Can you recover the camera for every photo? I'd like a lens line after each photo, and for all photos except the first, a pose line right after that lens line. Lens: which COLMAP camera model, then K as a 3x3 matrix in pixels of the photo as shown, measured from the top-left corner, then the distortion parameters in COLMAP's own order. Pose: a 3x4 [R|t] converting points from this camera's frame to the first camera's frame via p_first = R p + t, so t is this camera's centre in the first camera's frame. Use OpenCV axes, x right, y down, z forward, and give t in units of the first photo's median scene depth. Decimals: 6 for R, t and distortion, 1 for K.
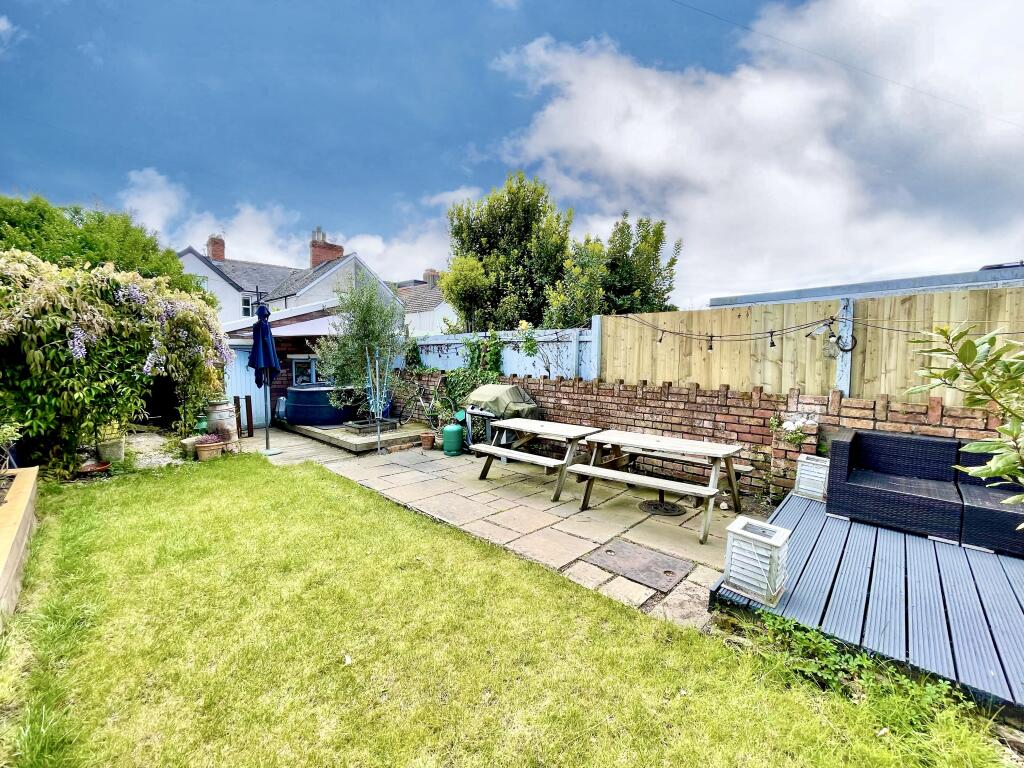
lens RADIAL K [[415.2, 0, 511.5], [0, 415.2, 383.9], [0, 0, 1]] dist [-0.001637, 0.000142]
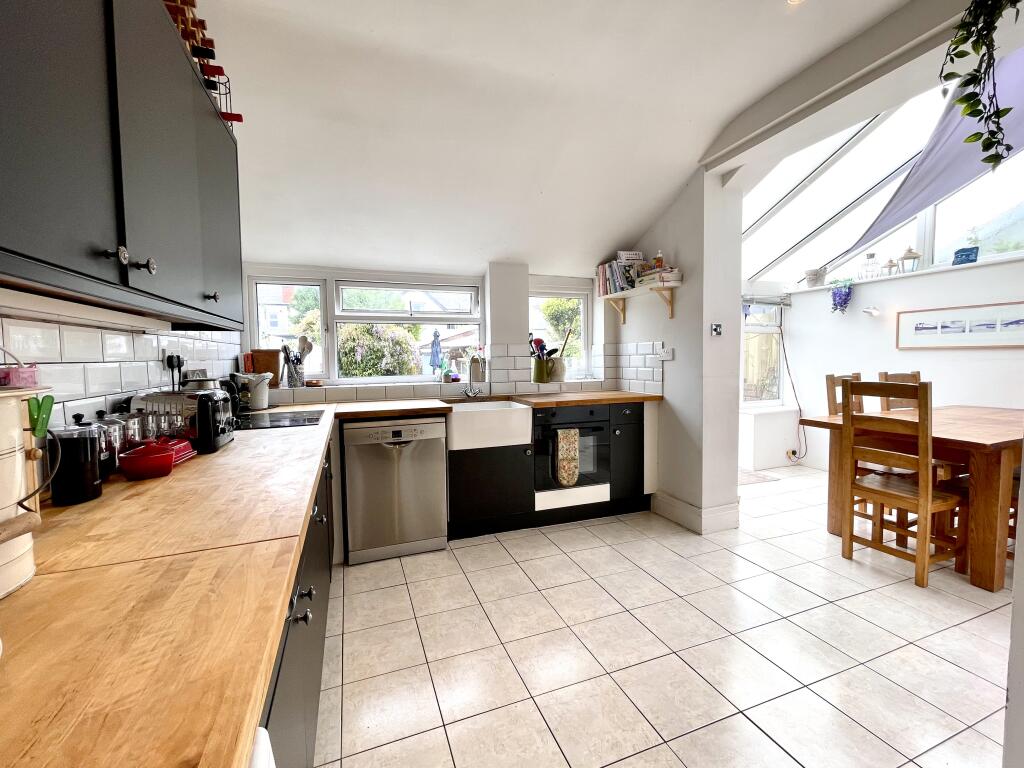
lens RADIAL K [[415.2, 0, 507.9], [0, 415.2, 379.7], [0, 0, 1]] dist [-0.001637, 0.000142]
pose [[0.896246, 0.011736, -0.443402, 0.588466], [-0.017194, 0.999818, -0.008291, 0.039745], [0.443224, 0.015054, 0.896284, -0.568211]]
